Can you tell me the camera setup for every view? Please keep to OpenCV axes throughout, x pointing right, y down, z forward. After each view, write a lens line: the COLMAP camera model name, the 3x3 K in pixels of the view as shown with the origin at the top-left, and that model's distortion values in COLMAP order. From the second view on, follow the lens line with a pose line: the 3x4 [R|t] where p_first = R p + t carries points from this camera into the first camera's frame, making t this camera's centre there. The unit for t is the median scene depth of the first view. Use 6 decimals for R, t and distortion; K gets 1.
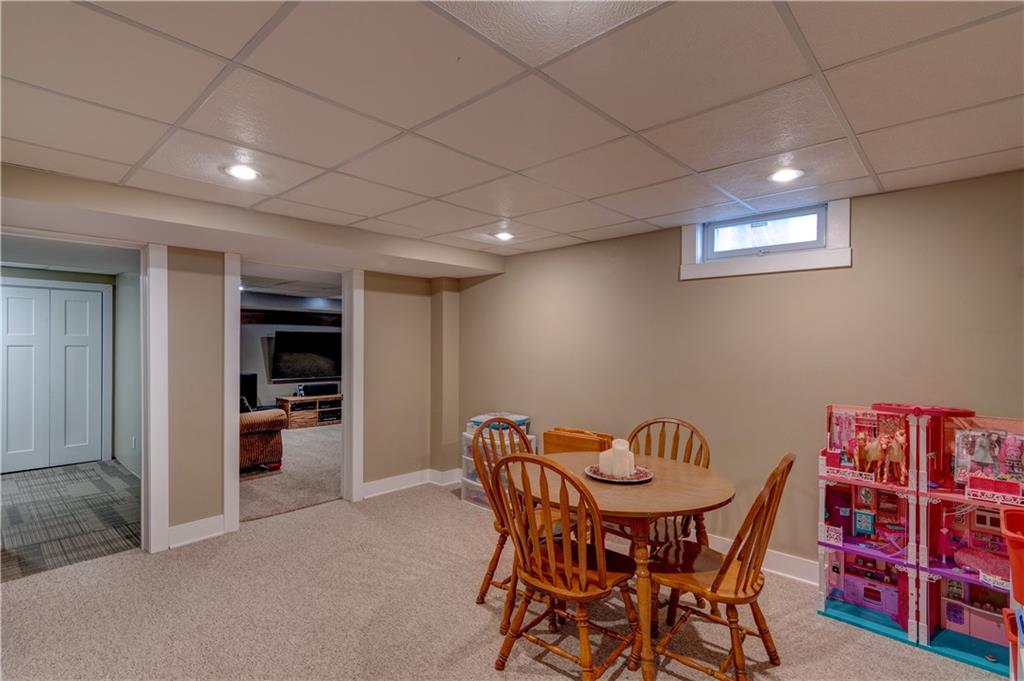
lens RADIAL K [[500.3, 0, 506.4], [0, 500.3, 342.3], [0, 0, 1]] dist [0.005047, -0.000641]
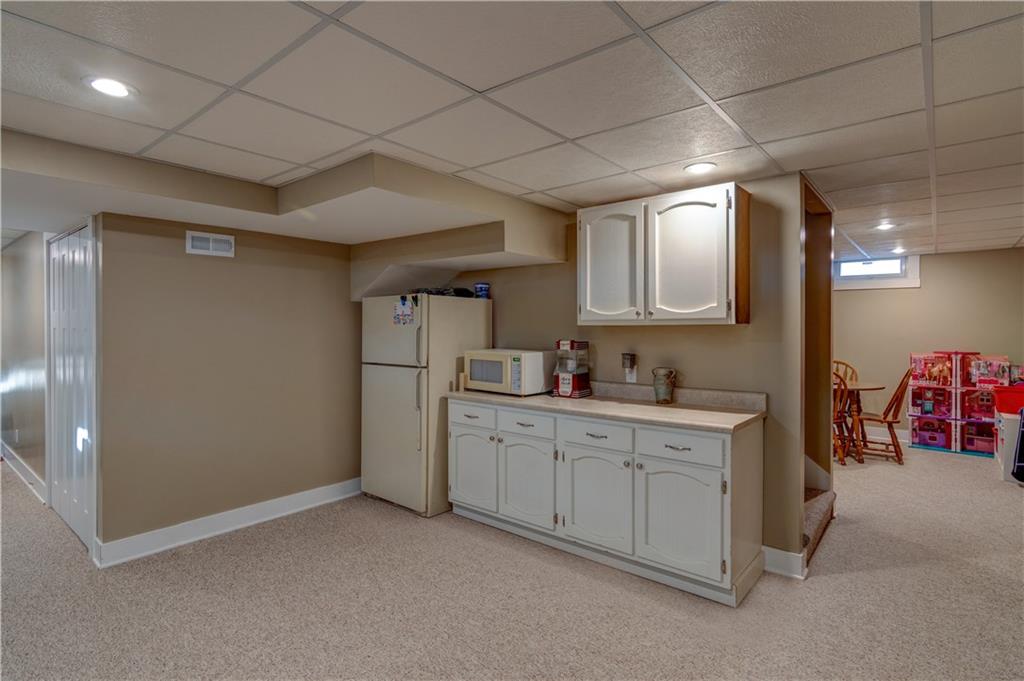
lens RADIAL K [[500.3, 0, 513.1], [0, 500.3, 330.0], [0, 0, 1]] dist [0.005047, -0.000641]
pose [[0.999052, -0.000442, 0.043534, -1.315385], [0.000264, 0.999992, 0.004110, 0.021228], [-0.043535, -0.004095, 0.999044, -1.217532]]
